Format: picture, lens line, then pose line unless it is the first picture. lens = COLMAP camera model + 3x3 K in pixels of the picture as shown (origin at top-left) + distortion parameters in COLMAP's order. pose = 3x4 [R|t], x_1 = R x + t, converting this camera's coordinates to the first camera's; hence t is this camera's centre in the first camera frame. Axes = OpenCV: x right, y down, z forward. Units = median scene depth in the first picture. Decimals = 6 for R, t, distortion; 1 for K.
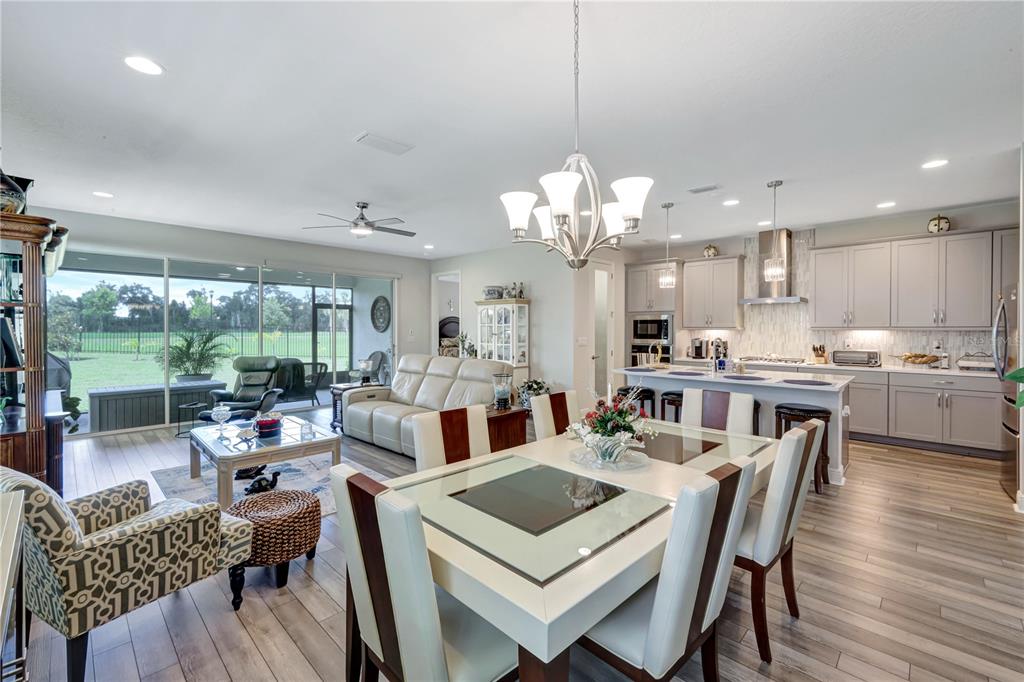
lens RADIAL K [[431.4, 0, 504.8], [0, 431.4, 329.9], [0, 0, 1]] dist [-0.000644, -0.000114]
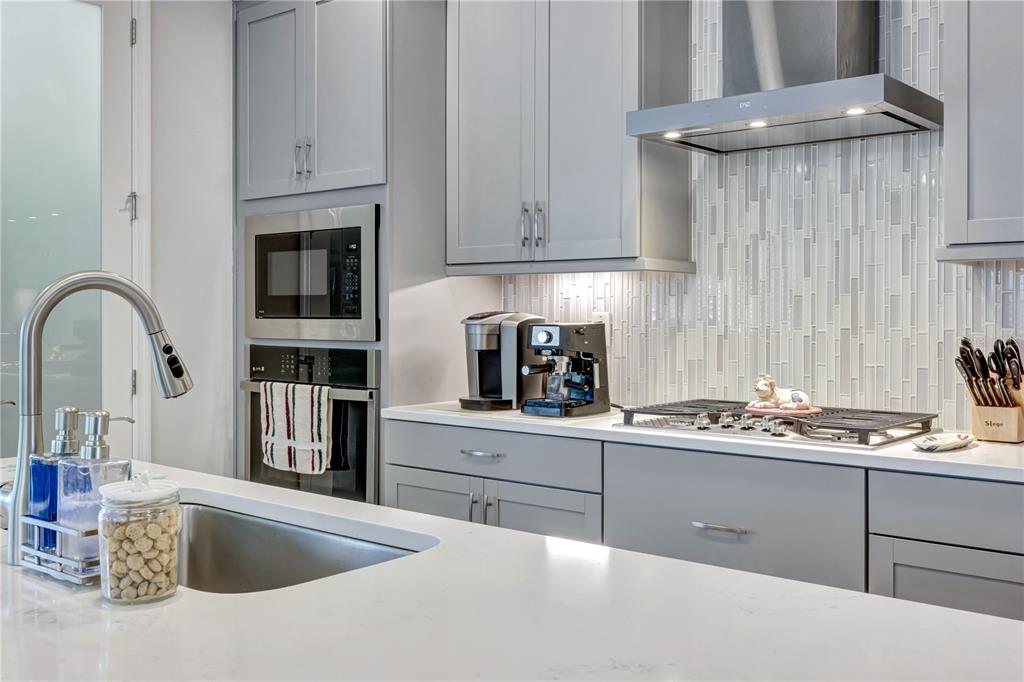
lens RADIAL K [[1002.1, 0, 510.4], [0, 1002.1, 317.9], [0, 0, 1]] dist [-0.011209, -0.004955]
pose [[0.997214, 0.001392, 0.074582, 0.431410], [-0.001329, 0.999999, -0.000899, 0.022462], [-0.074583, 0.000797, 0.997214, 0.516455]]
